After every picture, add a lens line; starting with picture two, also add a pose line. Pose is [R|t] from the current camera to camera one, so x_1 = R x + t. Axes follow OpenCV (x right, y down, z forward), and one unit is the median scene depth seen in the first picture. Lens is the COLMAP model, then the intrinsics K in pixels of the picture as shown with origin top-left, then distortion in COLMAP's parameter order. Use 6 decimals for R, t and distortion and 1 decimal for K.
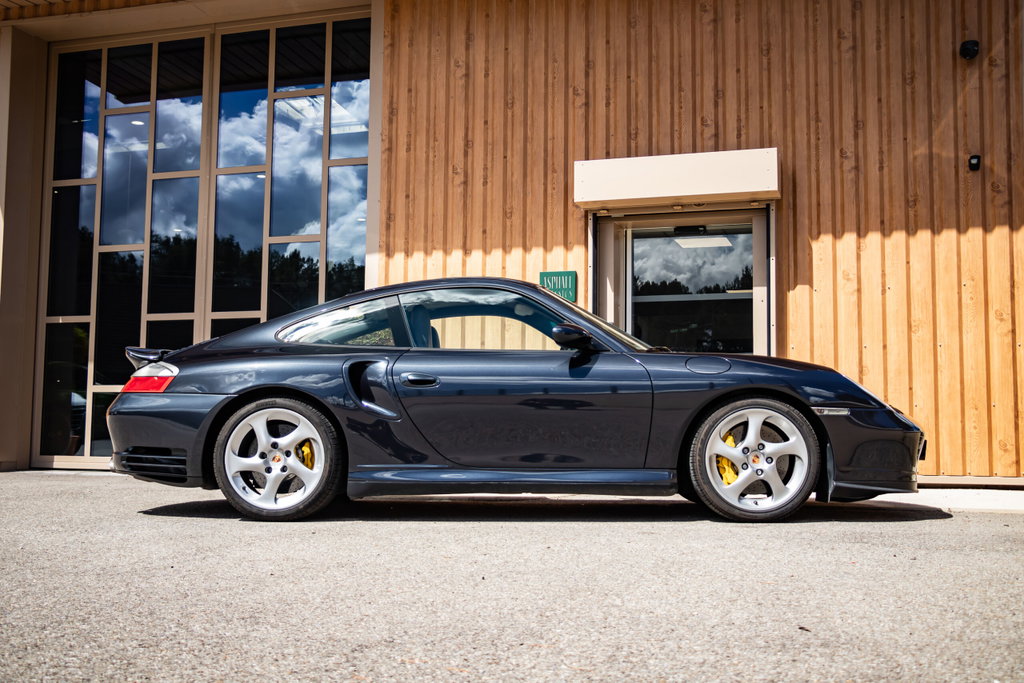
lens RADIAL K [[1117.0, 0, 512.0], [0, 1117.0, 341.5], [0, 0, 1]] dist [-0.137597, 0.367728]
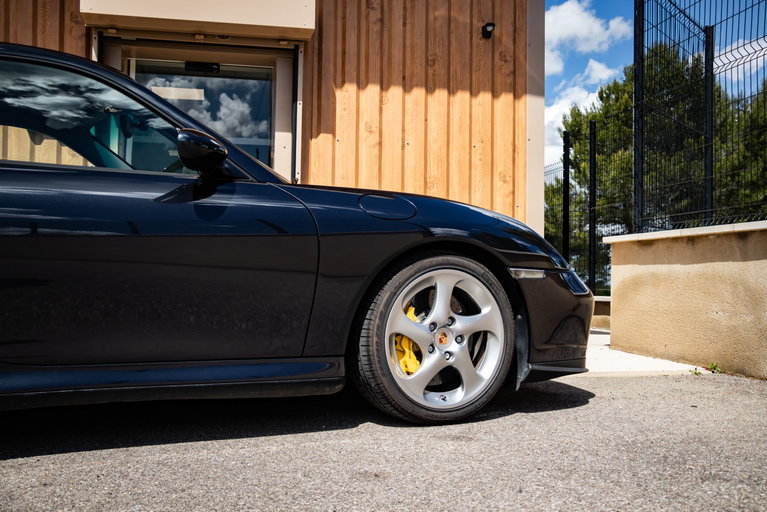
lens RADIAL K [[836.7, 0, 383.5], [0, 836.7, 256.0], [0, 0, 1]] dist [-0.137597, 0.367728]
pose [[0.864179, 0.015179, 0.502956, -0.059593], [-0.047167, 0.997587, 0.050937, 0.016357], [-0.500970, -0.067742, 0.862810, 0.350001]]
